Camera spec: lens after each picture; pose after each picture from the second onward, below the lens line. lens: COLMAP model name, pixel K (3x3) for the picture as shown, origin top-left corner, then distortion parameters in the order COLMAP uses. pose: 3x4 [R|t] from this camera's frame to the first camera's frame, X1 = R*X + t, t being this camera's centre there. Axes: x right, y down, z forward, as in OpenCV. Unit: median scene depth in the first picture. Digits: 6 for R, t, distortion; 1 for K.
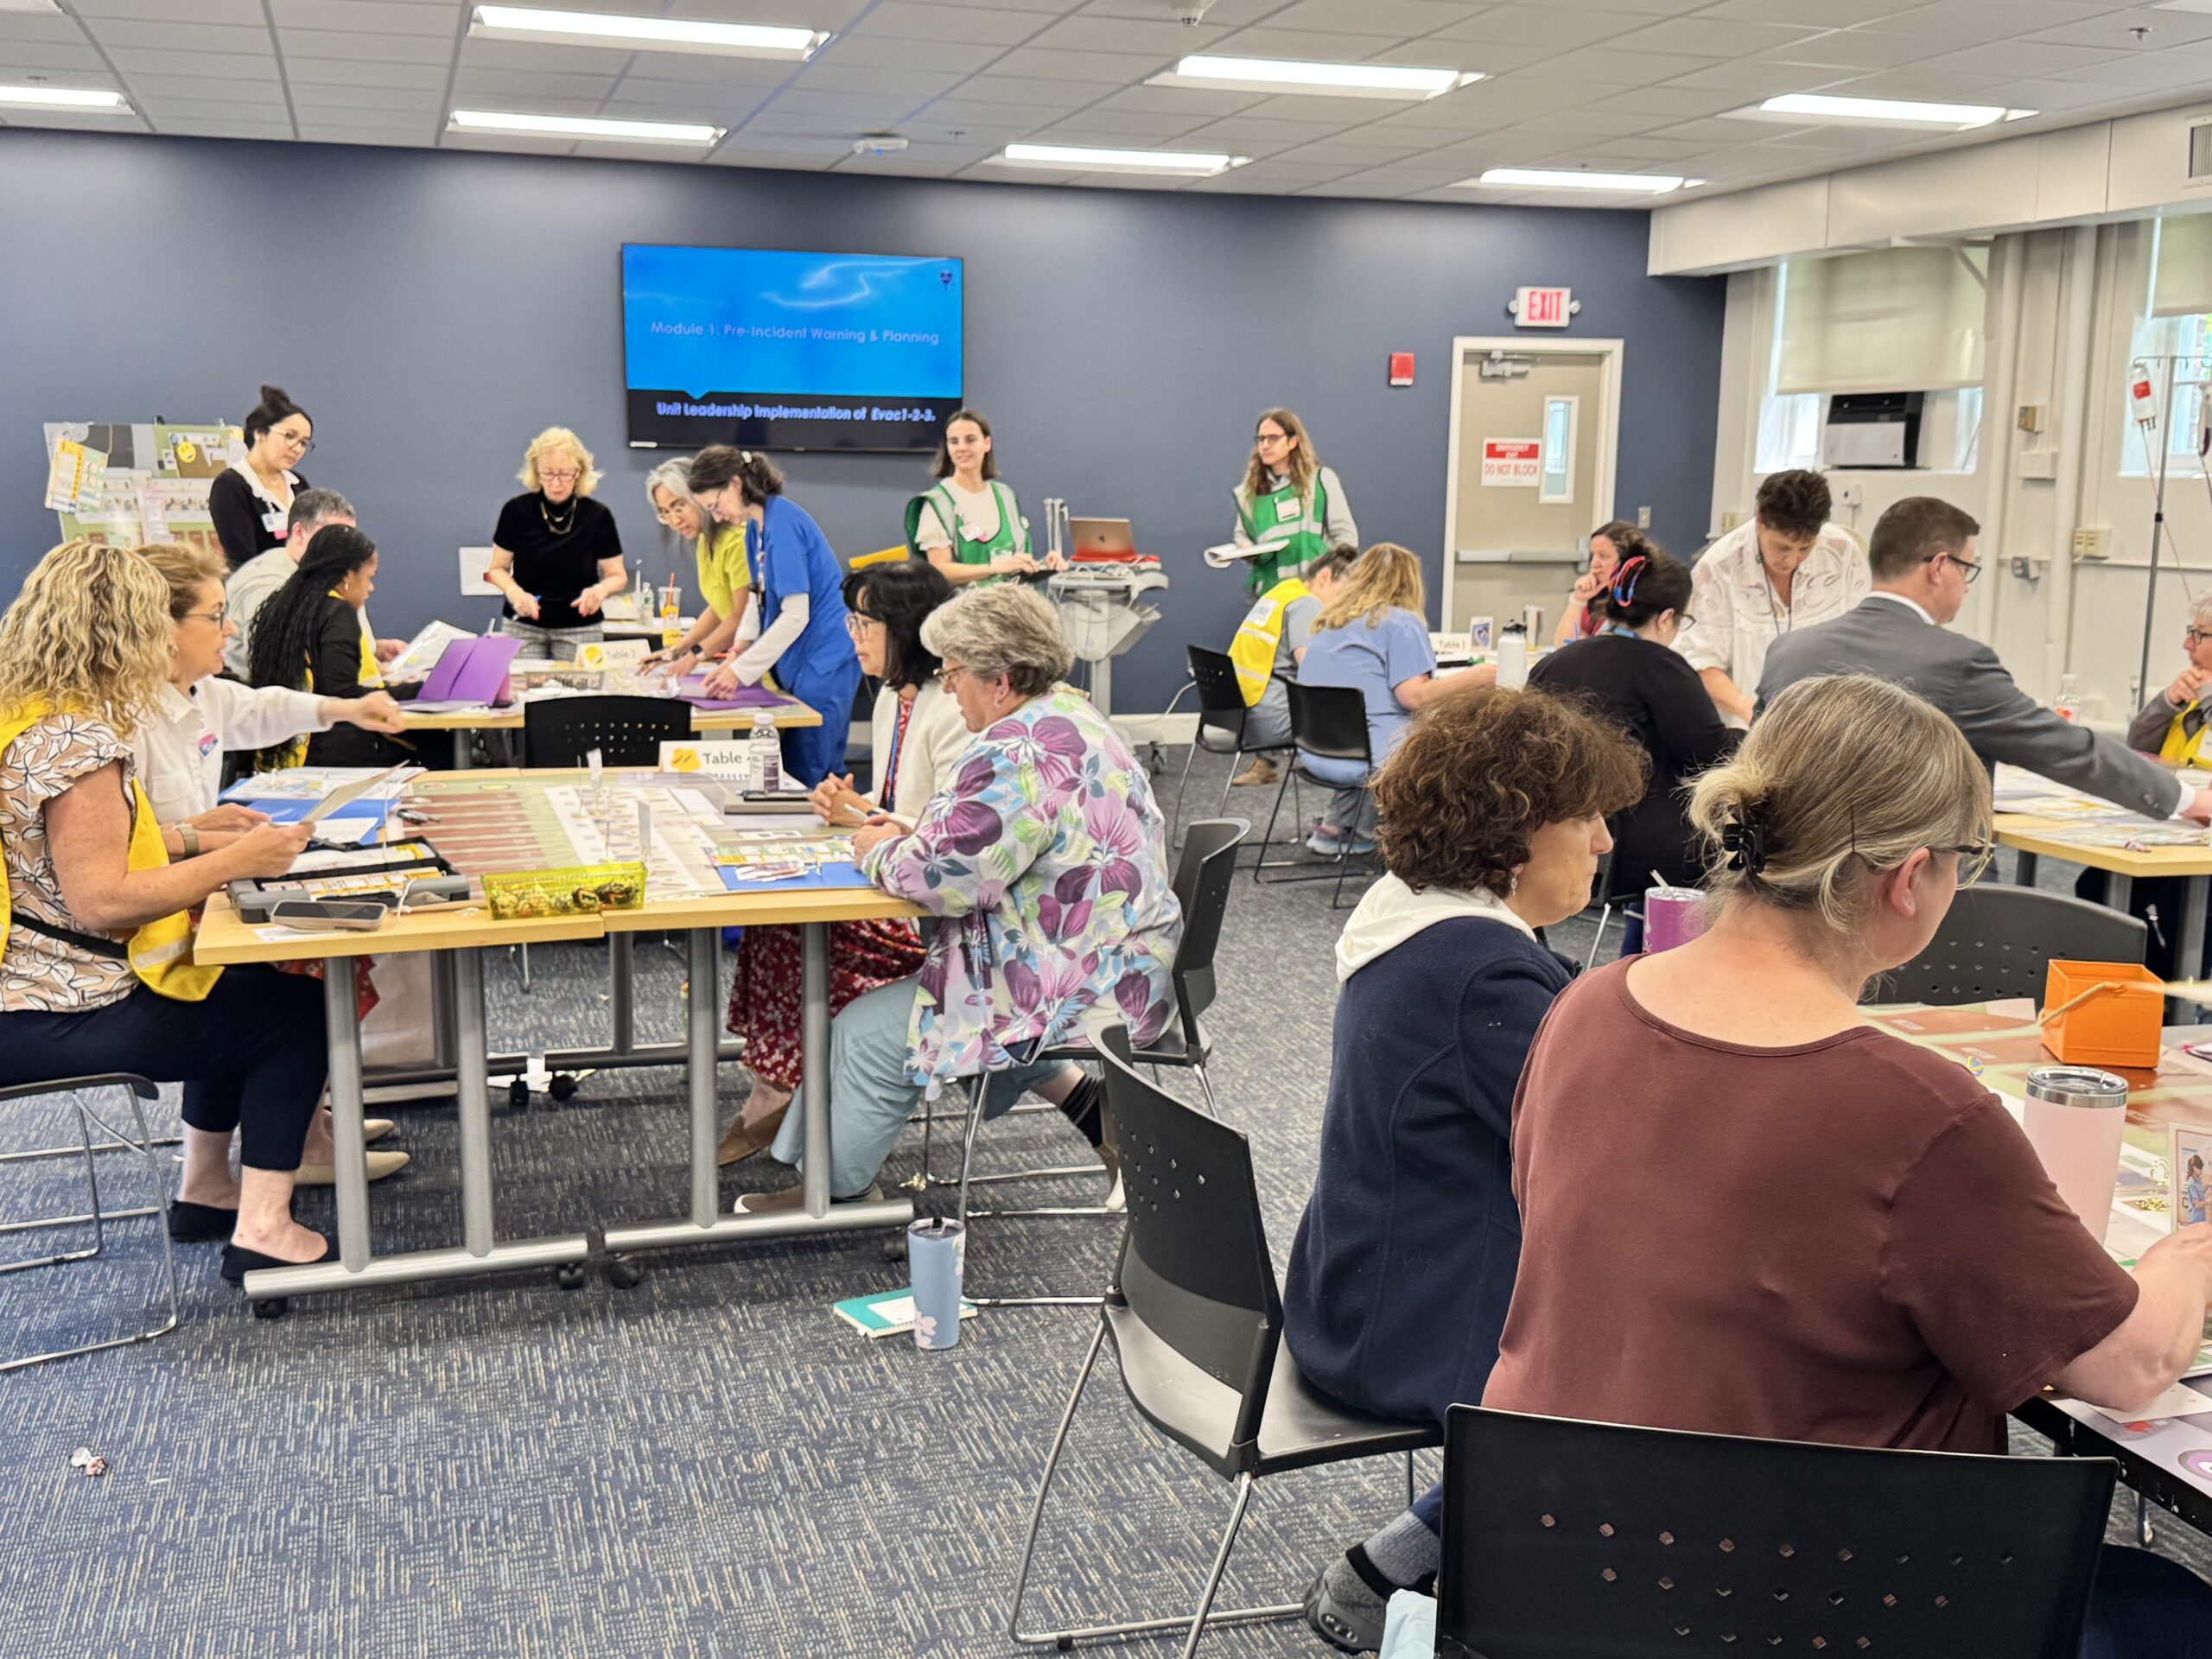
lens RADIAL K [[2231.2, 0, 1106.0], [0, 2231.2, 829.5], [0, 0, 1]] dist [0.180447, -0.397493]
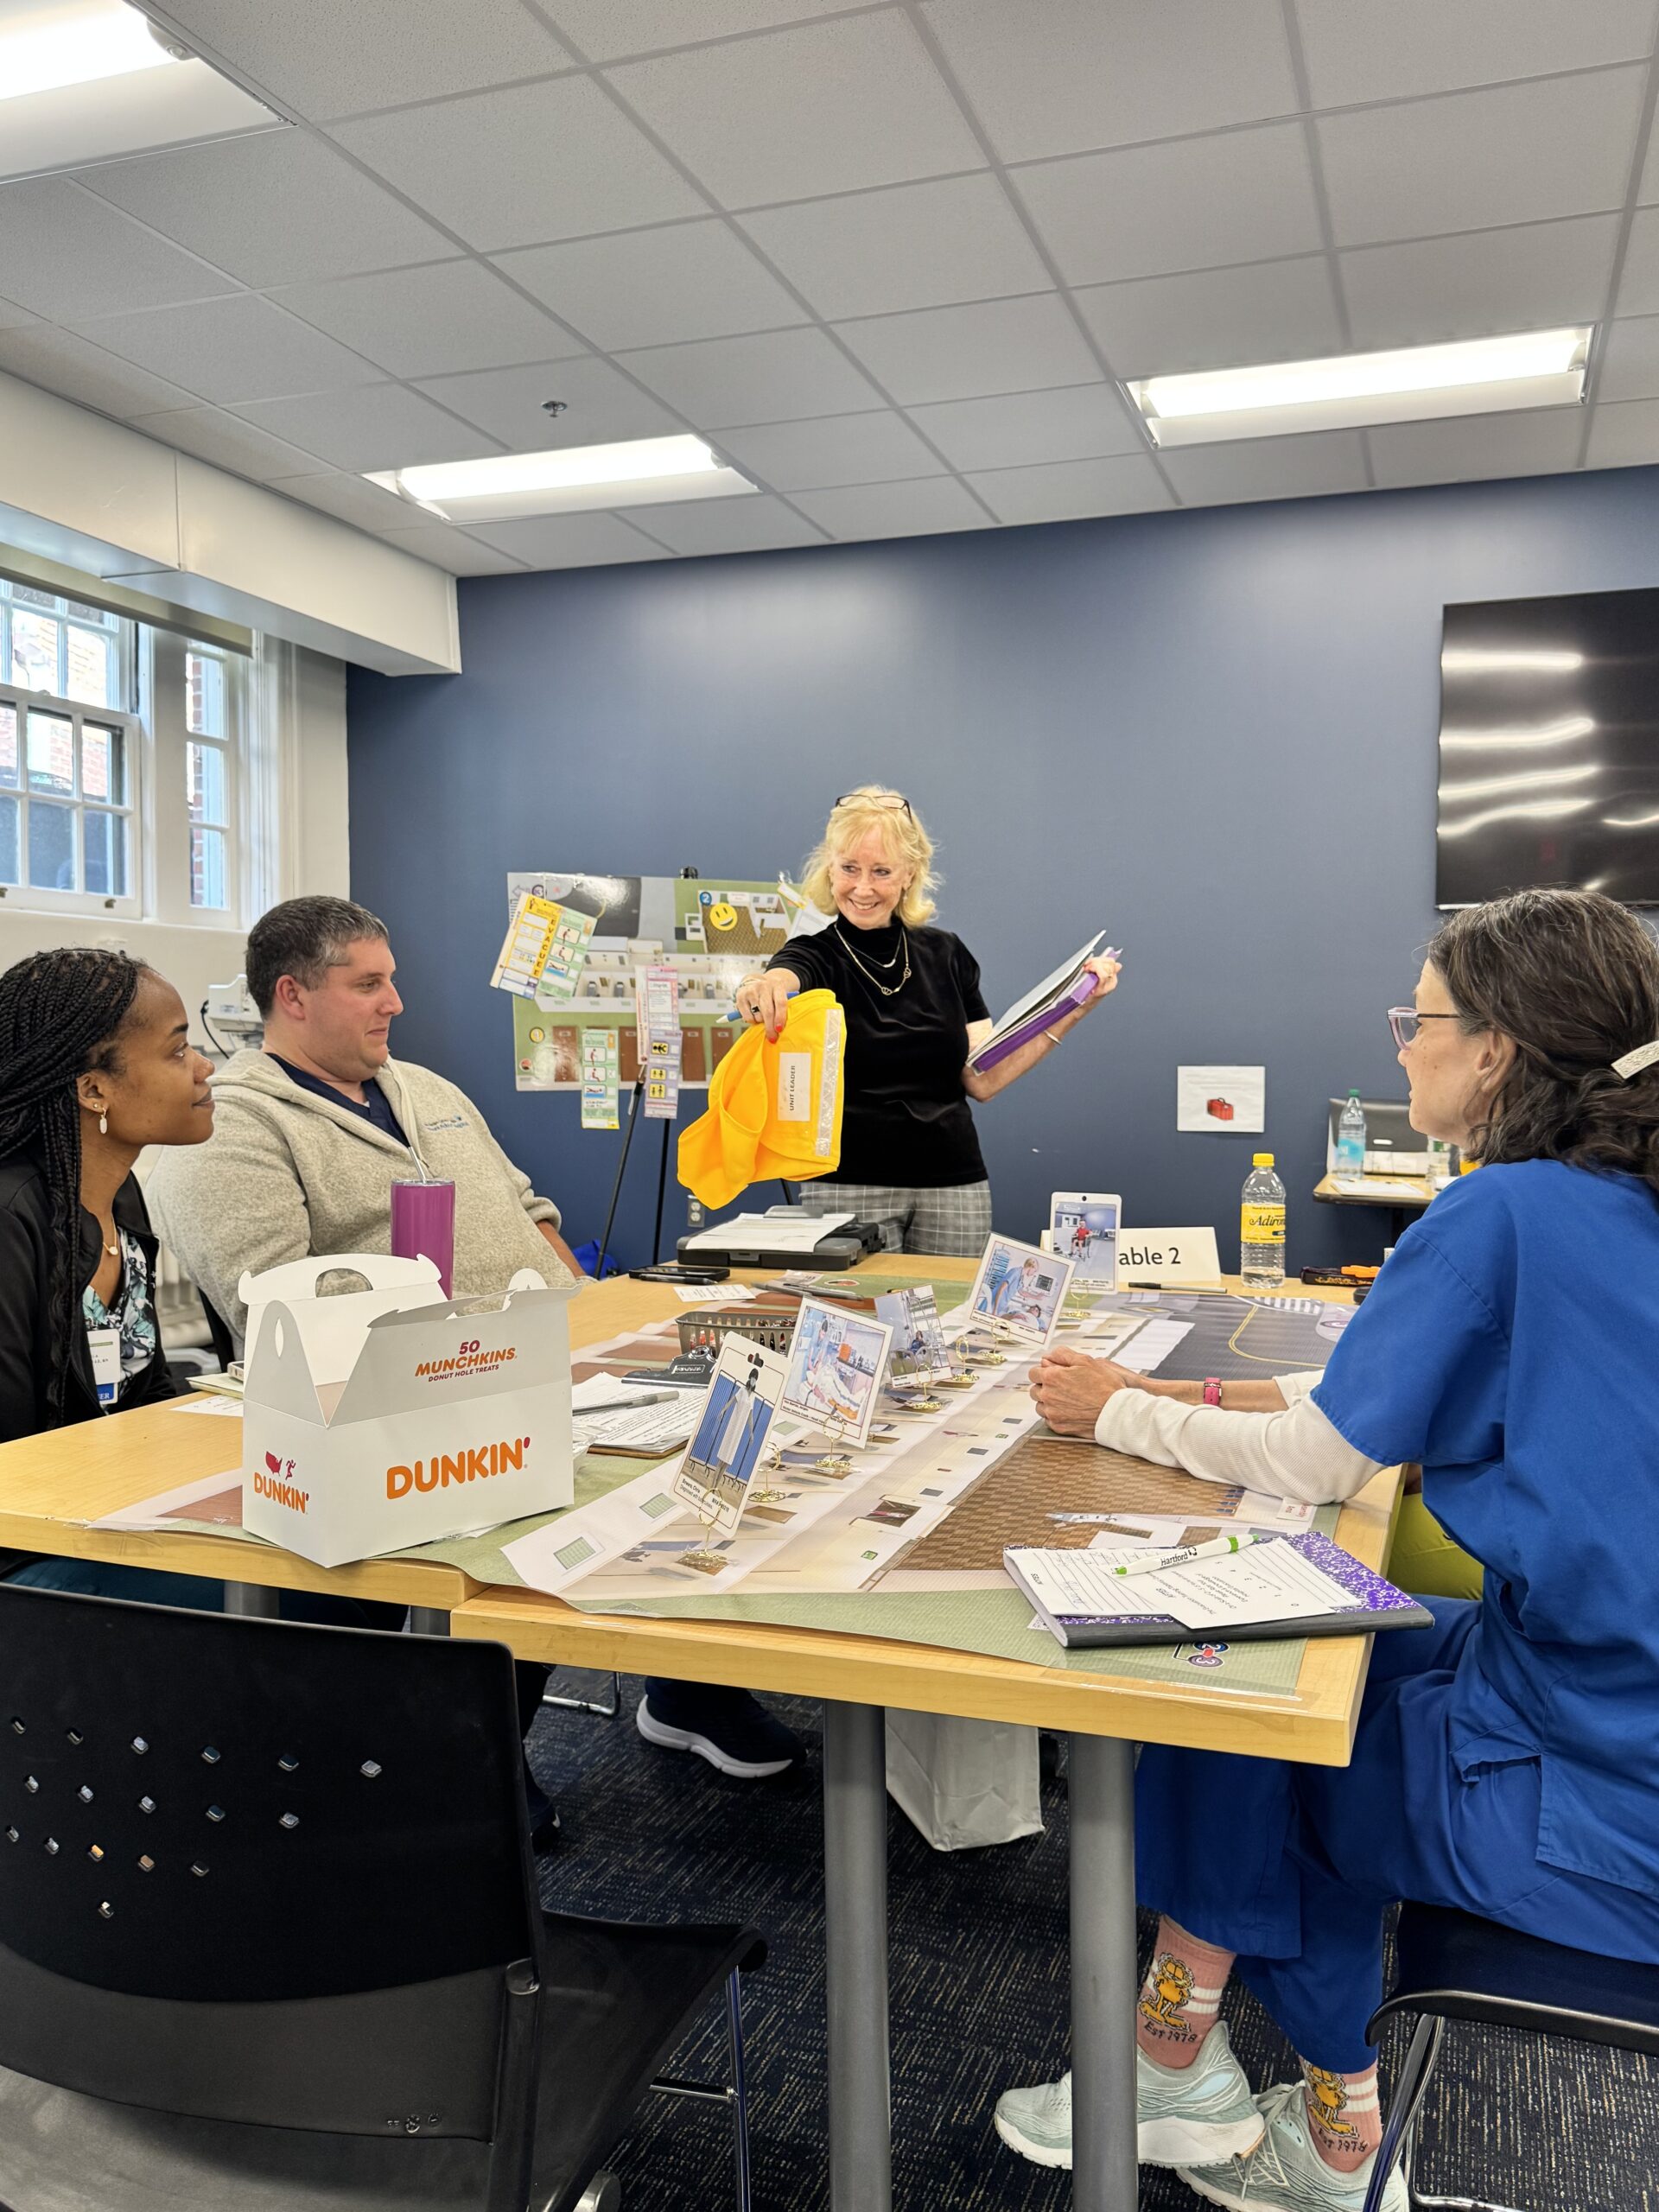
lens RADIAL K [[1835.4, 0, 833.5], [0, 1835.4, 1108.0], [0, 0, 1]] dist [0.106809, -0.065817]
pose [[0.799109, 0.020779, -0.600827, -0.066405], [-0.092348, 0.991784, -0.088524, -0.125215], [0.594052, 0.126226, 0.794462, 1.210243]]
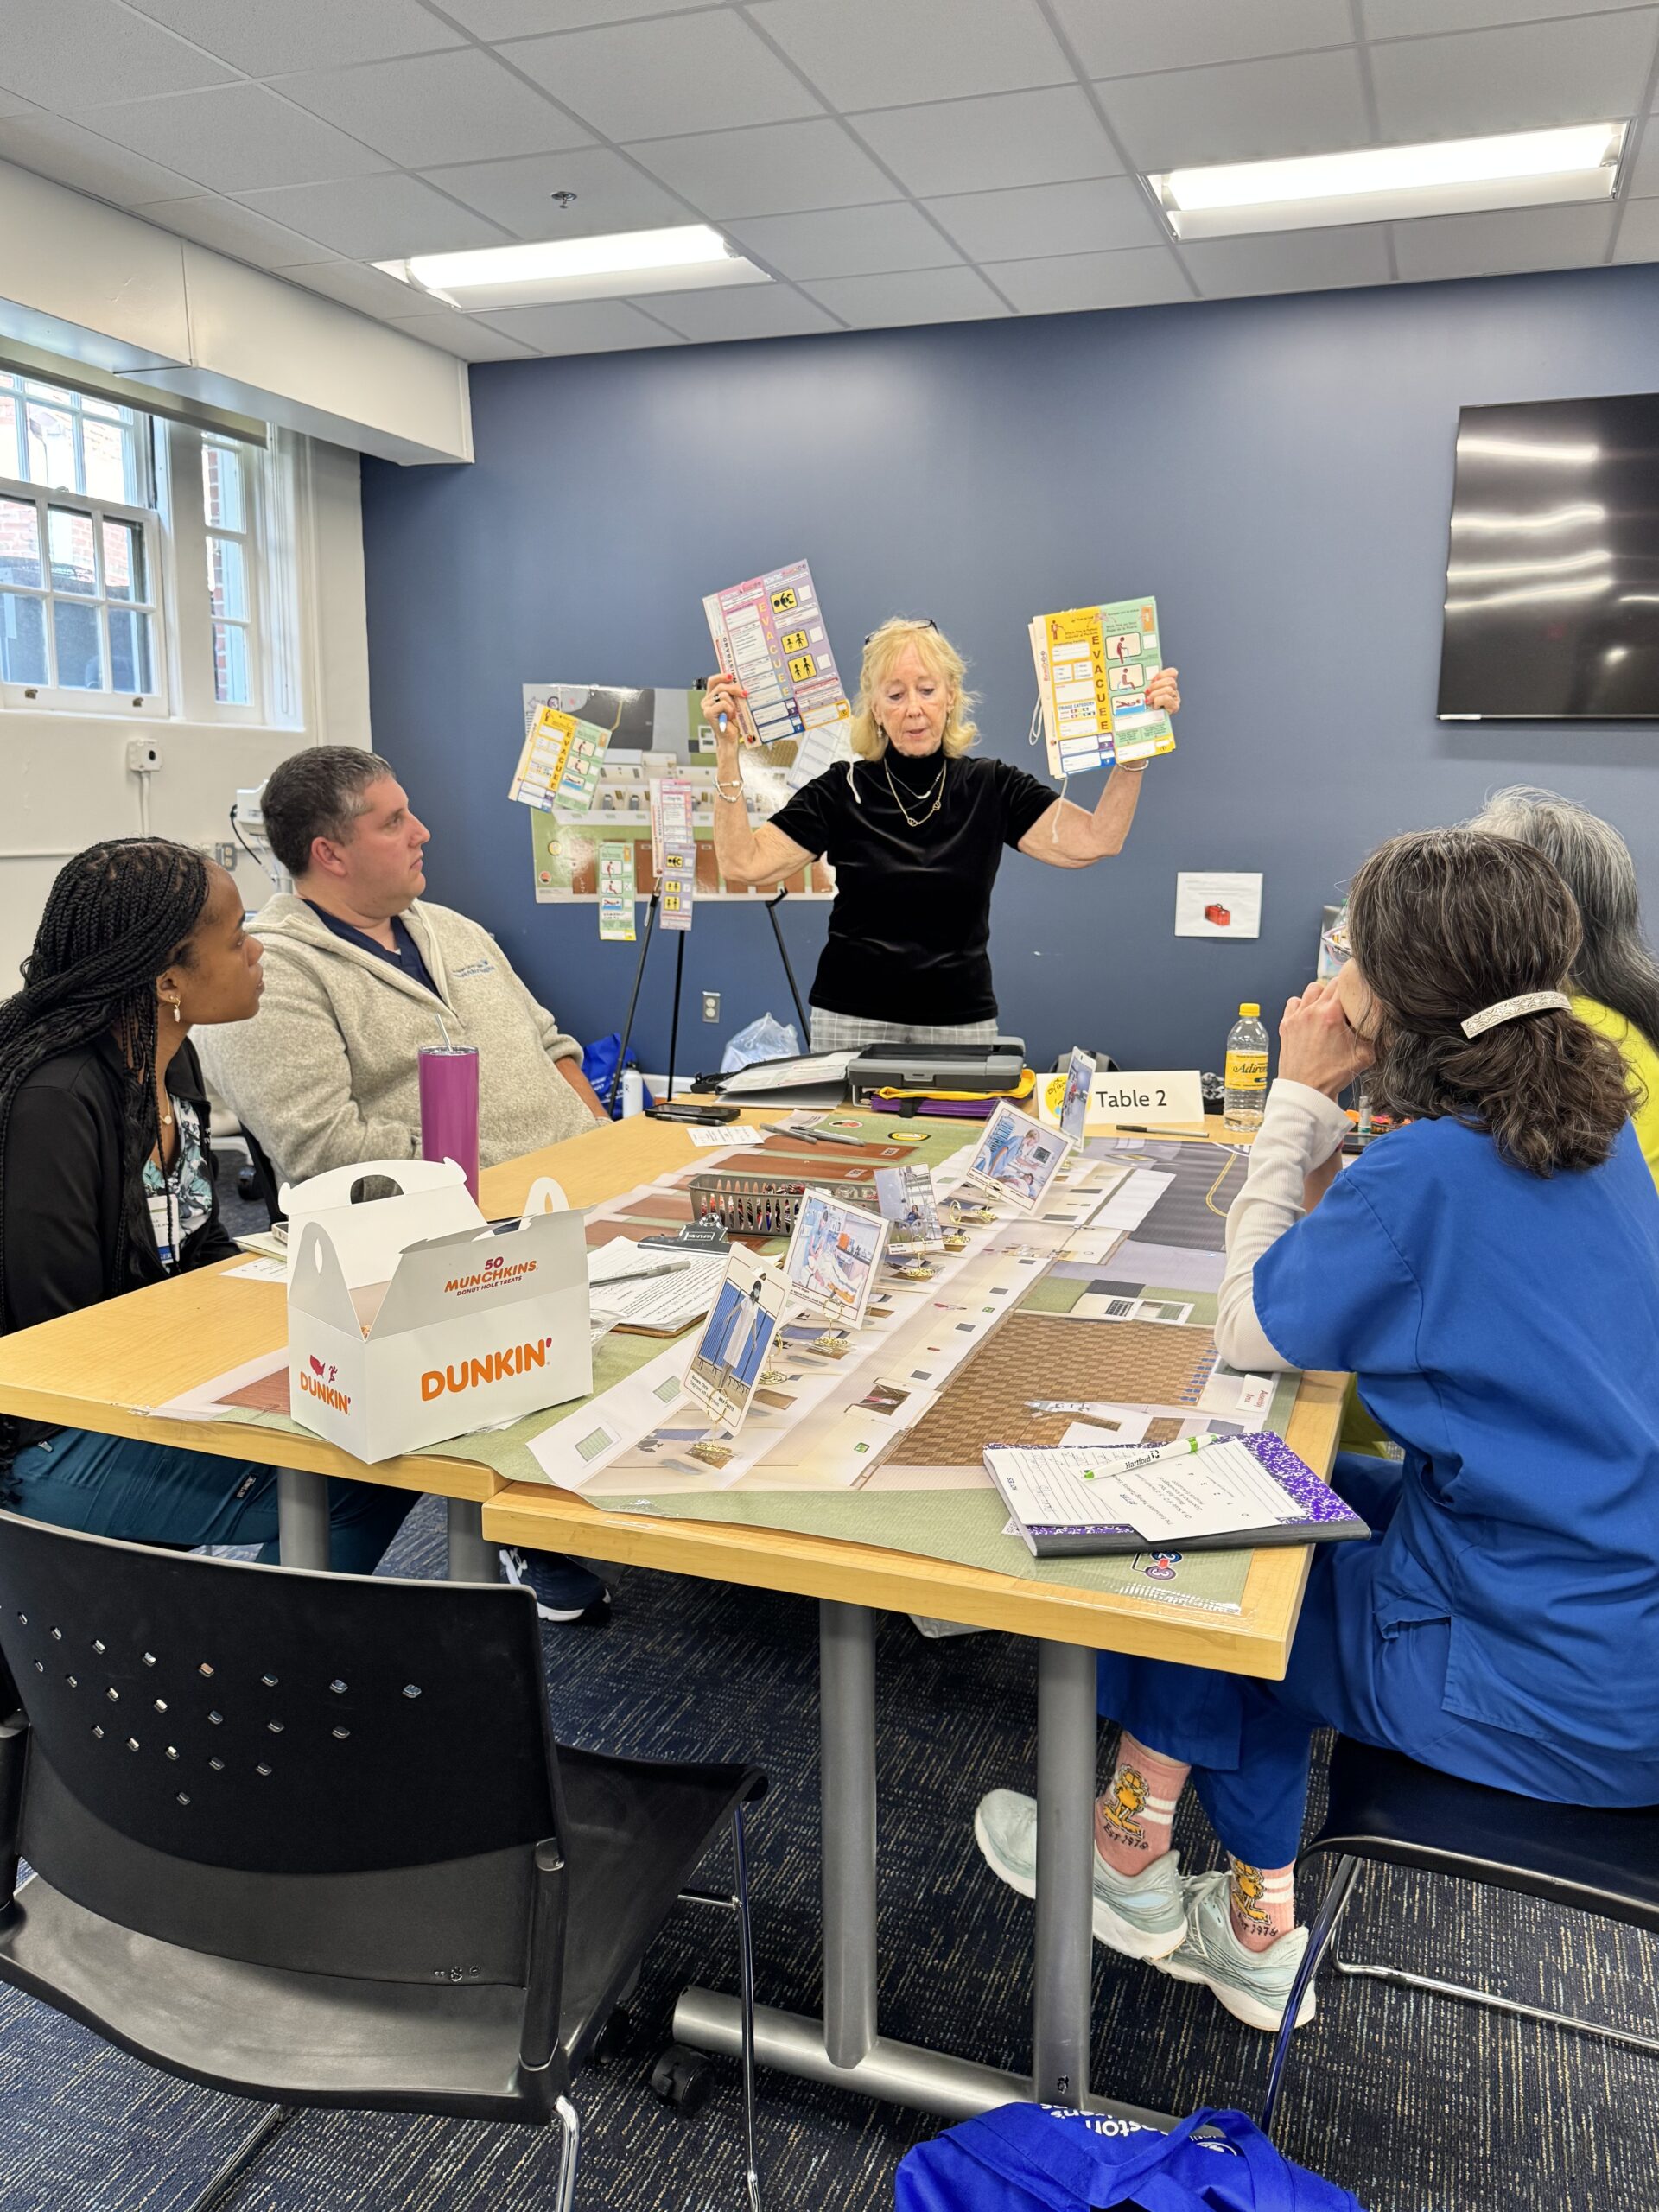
lens RADIAL K [[1768.5, 0, 829.5], [0, 1768.5, 1106.0], [0, 0, 1]] dist [0.089285, -0.031194]
pose [[0.793461, 0.104074, -0.599656, -0.061746], [-0.099986, 0.994175, 0.040244, -0.152780], [0.600352, 0.028025, 0.799245, 1.203276]]
